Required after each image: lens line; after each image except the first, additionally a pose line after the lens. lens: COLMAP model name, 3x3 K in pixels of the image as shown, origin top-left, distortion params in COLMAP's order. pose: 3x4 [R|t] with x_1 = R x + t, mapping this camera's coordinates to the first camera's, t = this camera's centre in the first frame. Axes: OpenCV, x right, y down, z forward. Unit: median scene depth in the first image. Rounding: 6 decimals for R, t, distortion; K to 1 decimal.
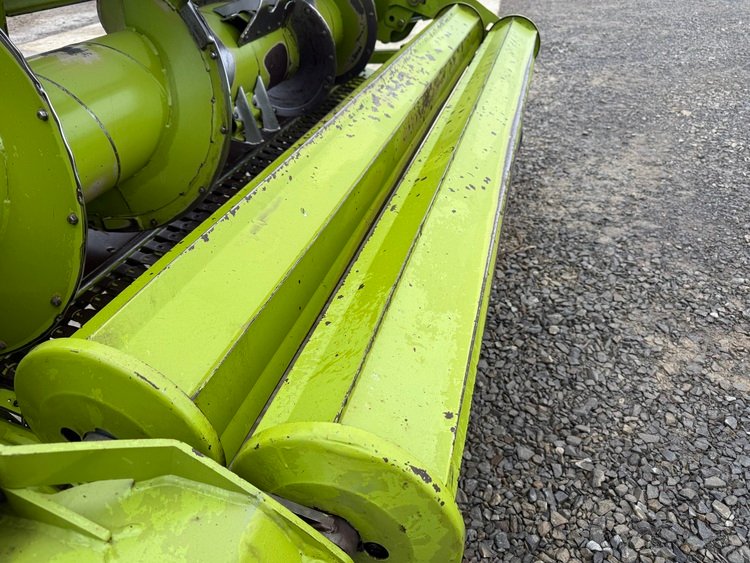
lens RADIAL K [[533.0, 0, 374.7], [0, 533.0, 283.1], [0, 0, 1]] dist [0.033924, -0.042172]
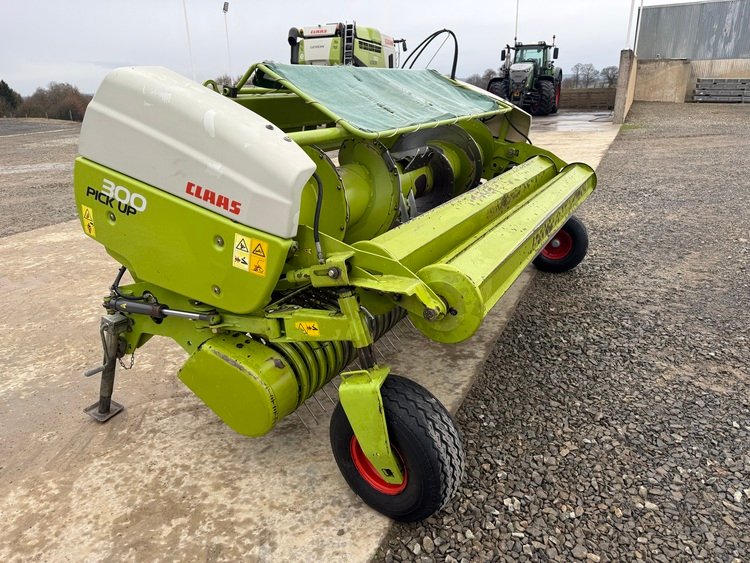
lens RADIAL K [[533.0, 0, 374.8], [0, 533.0, 272.8], [0, 0, 1]] dist [0.033924, -0.042172]
pose [[0.975667, 0.054990, -0.212248, 0.060937], [-0.110459, 0.959494, -0.259172, 0.353064], [0.189399, 0.276311, 0.942221, -0.623592]]
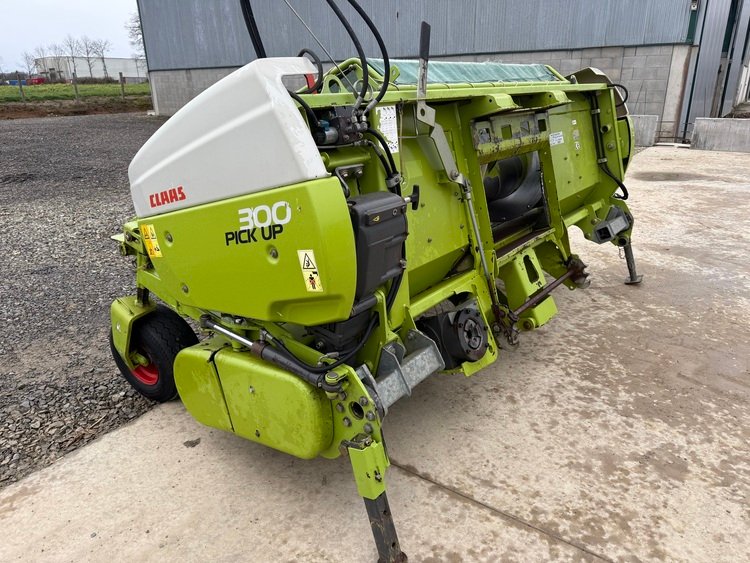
lens RADIAL K [[533.0, 0, 376.9], [0, 533.0, 275.3], [0, 0, 1]] dist [0.033924, -0.042172]
pose [[-0.928899, -0.099653, 0.356673, -0.698897], [0.233806, 0.589094, 0.773500, -1.558732], [-0.287196, 0.801896, -0.523910, 2.099070]]
